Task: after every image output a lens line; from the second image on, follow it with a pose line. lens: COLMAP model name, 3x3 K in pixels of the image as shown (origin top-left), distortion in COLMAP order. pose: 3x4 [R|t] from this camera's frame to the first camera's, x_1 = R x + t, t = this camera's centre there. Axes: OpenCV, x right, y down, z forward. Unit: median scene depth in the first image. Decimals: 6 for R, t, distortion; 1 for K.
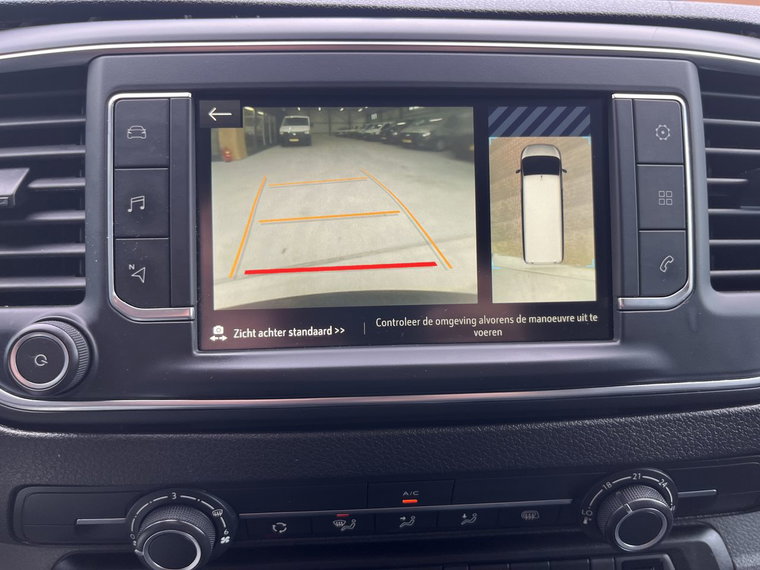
lens RADIAL K [[596.9, 0, 384.0], [0, 596.9, 280.9], [0, 0, 1]] dist [0.053650, -0.083461]
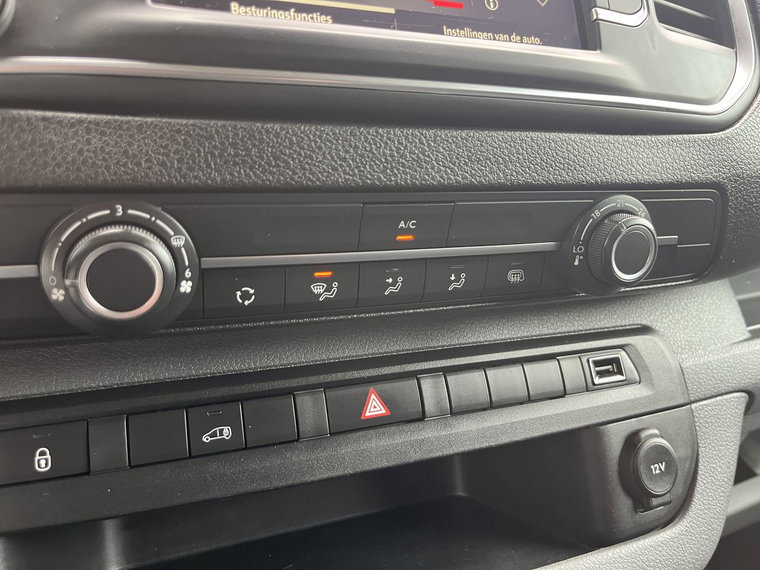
lens RADIAL K [[596.9, 0, 380.9], [0, 596.9, 287.7], [0, 0, 1]] dist [0.053650, -0.083461]
pose [[0.951352, -0.054534, 0.303240, -0.265502], [0.093310, 0.988987, -0.114884, 0.554261], [-0.293635, 0.137591, 0.945964, 0.212693]]
